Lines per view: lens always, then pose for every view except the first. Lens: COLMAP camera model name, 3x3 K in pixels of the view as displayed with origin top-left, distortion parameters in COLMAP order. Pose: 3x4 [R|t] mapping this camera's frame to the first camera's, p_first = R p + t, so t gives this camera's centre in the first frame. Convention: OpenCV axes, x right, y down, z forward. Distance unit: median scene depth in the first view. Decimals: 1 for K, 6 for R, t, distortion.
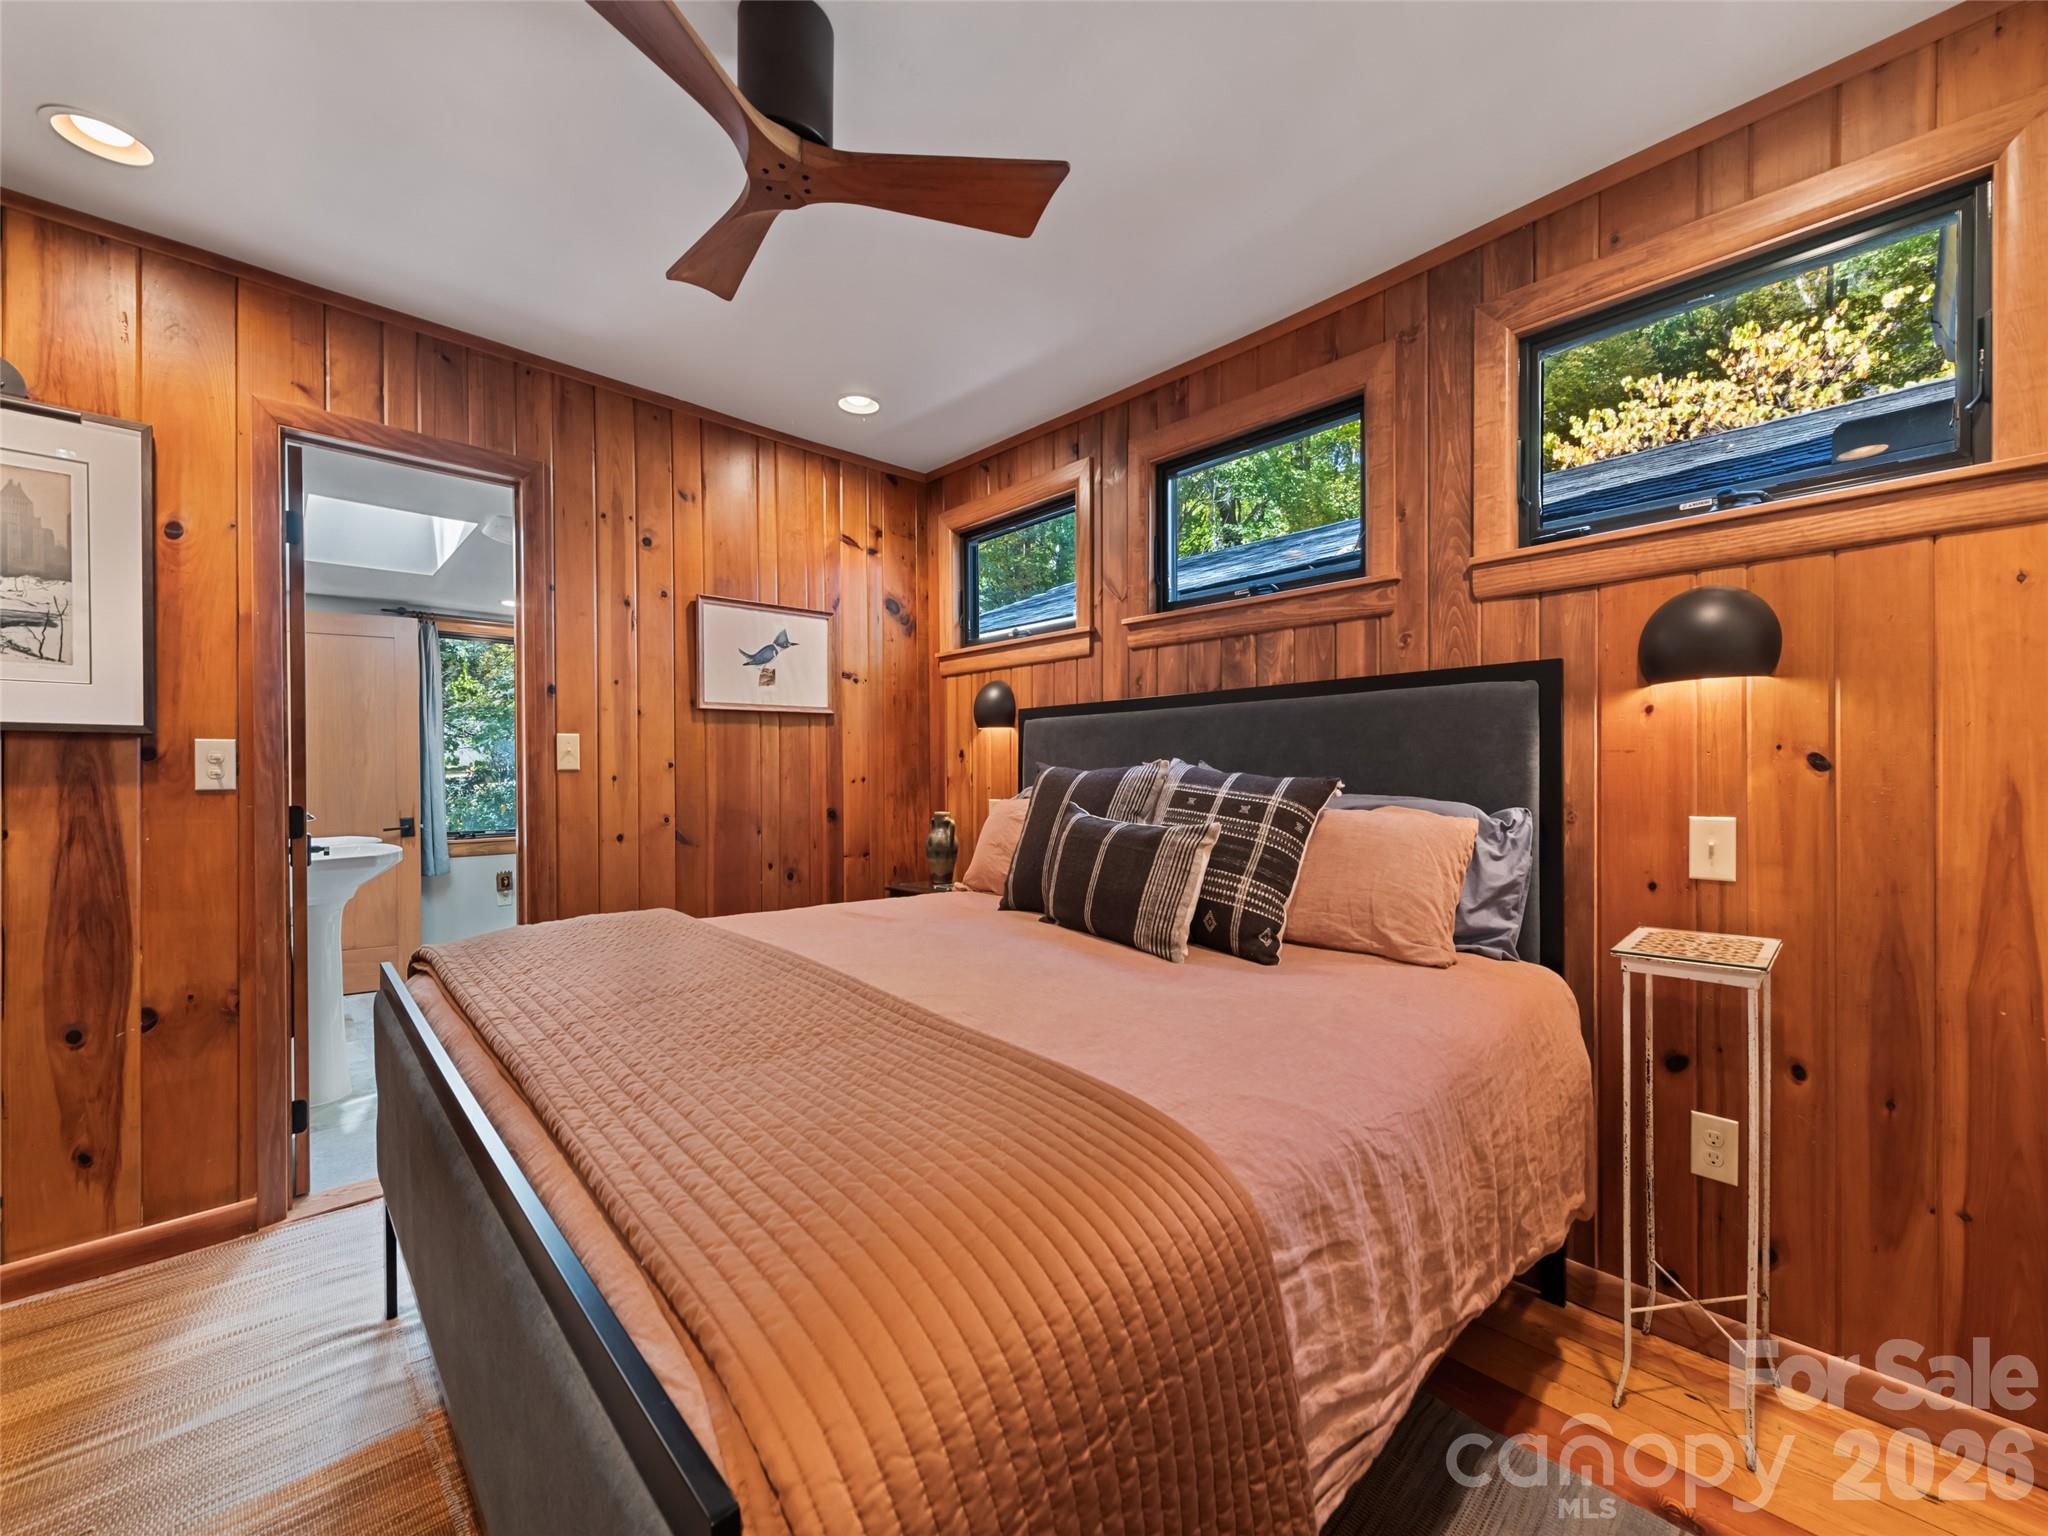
lens RADIAL K [[815.7, 0, 949.9], [0, 815.7, 774.3], [0, 0, 1]] dist [0.010193, -0.005225]
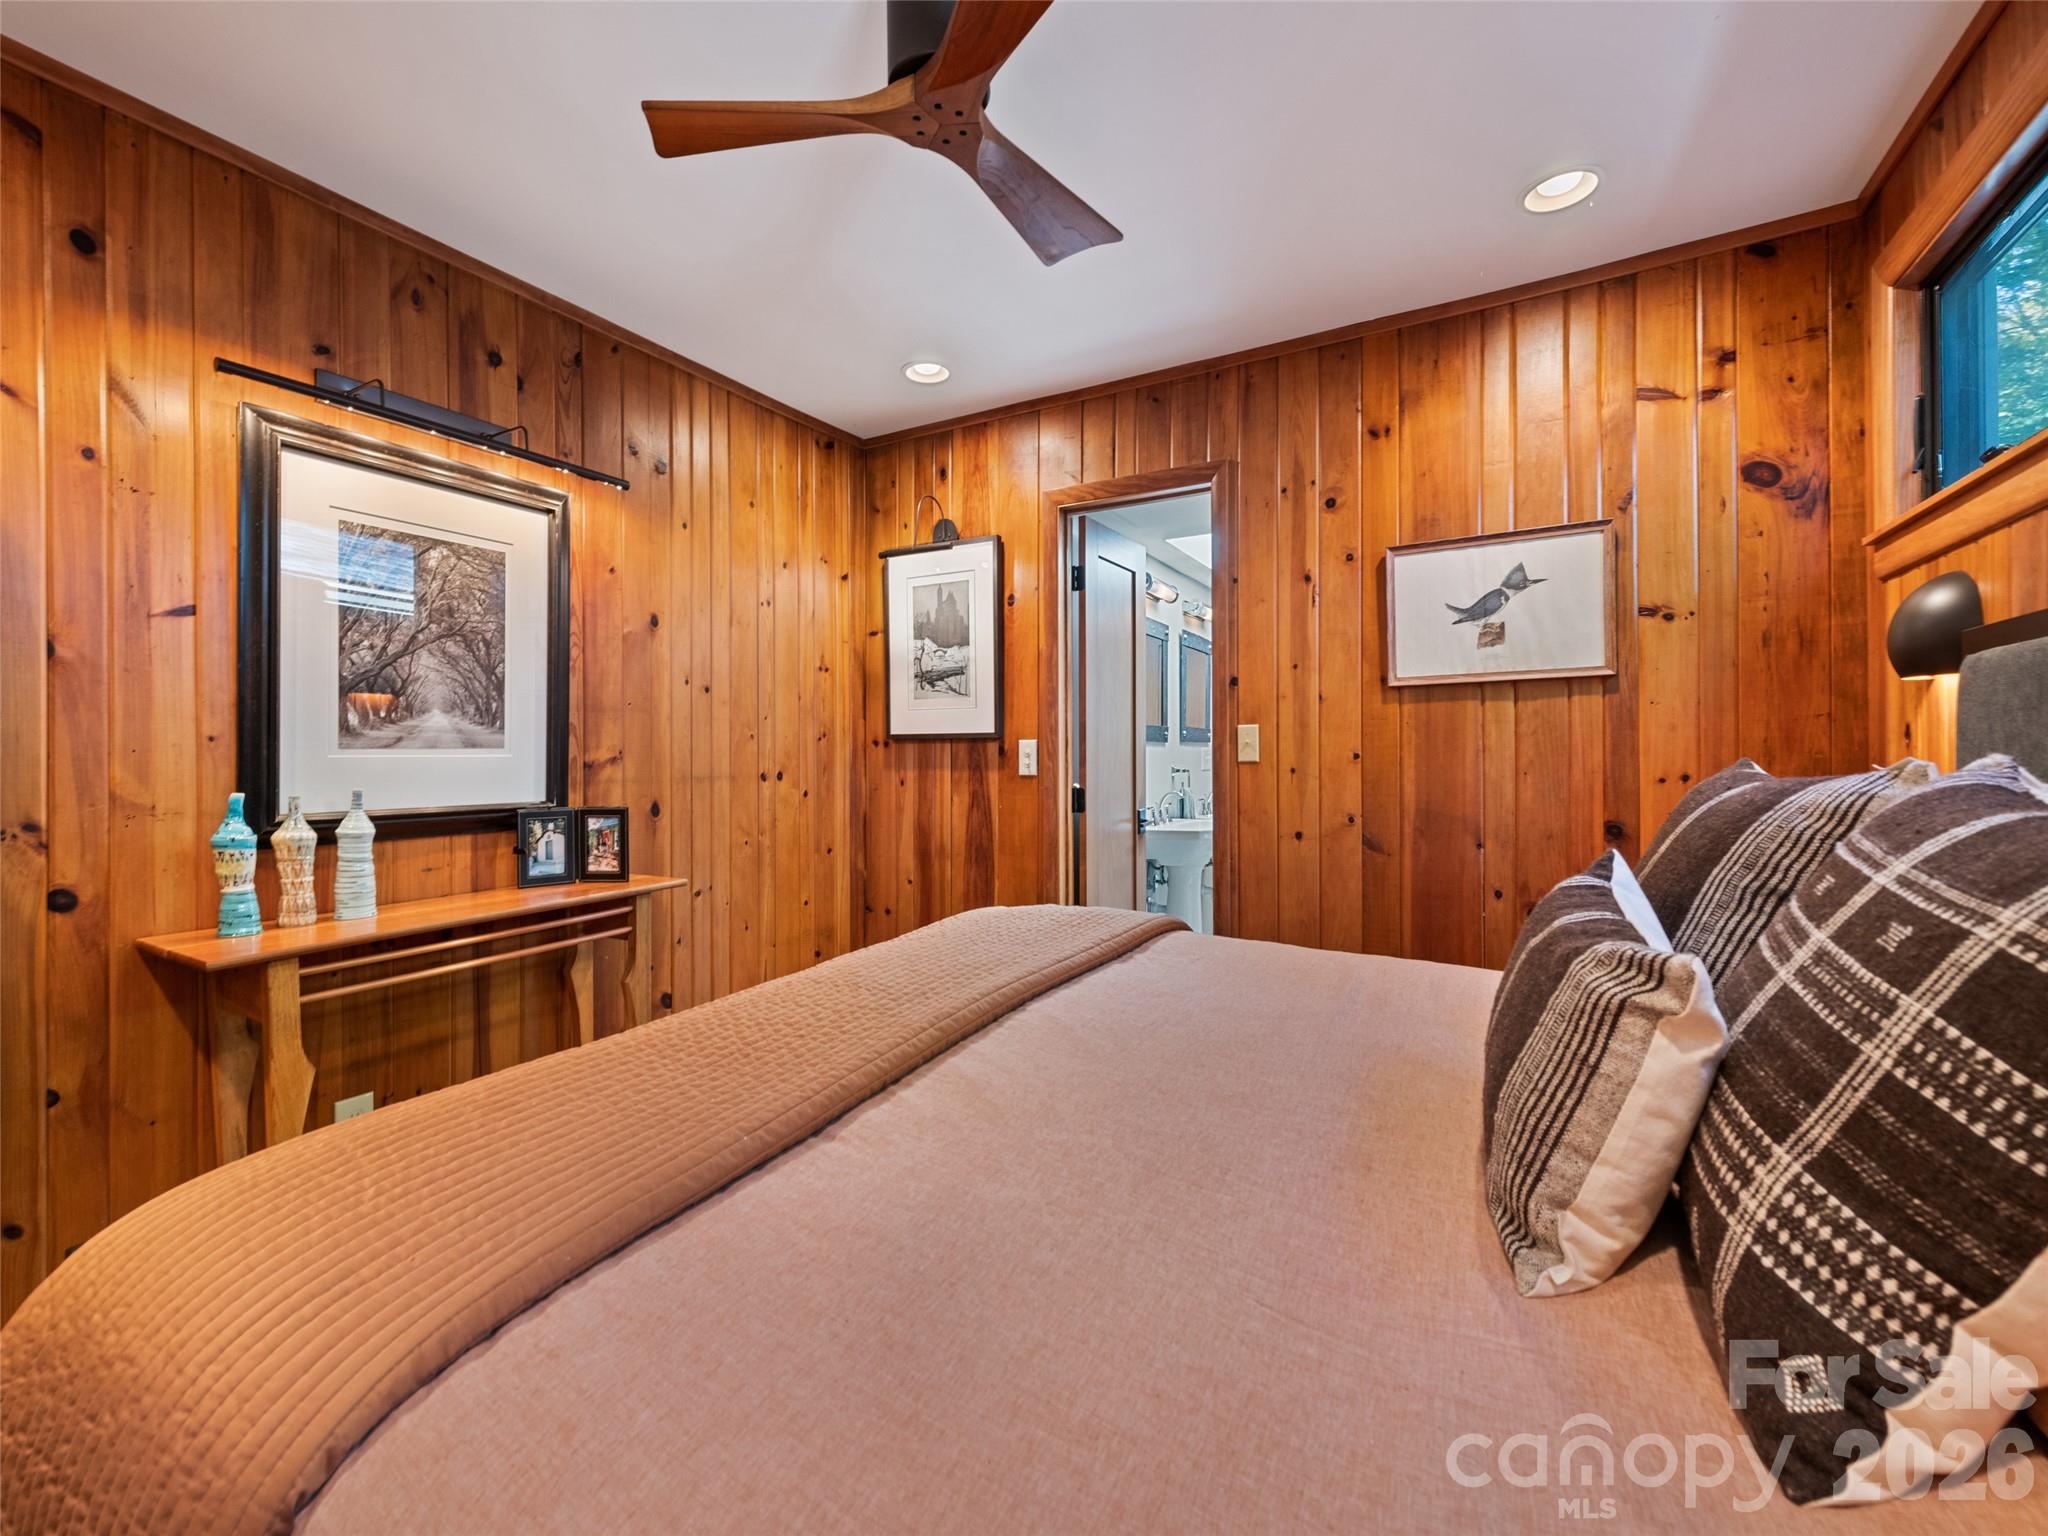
lens RADIAL K [[814.5, 0, 1026.6], [0, 814.5, 751.9], [0, 0, 1]] dist [0.016656, -0.005117]
pose [[0.355001, -0.001953, -0.934864, 0.351283], [0.003004, 0.999995, -0.000949, -0.016726], [0.934861, -0.002471, 0.355005, 0.395393]]
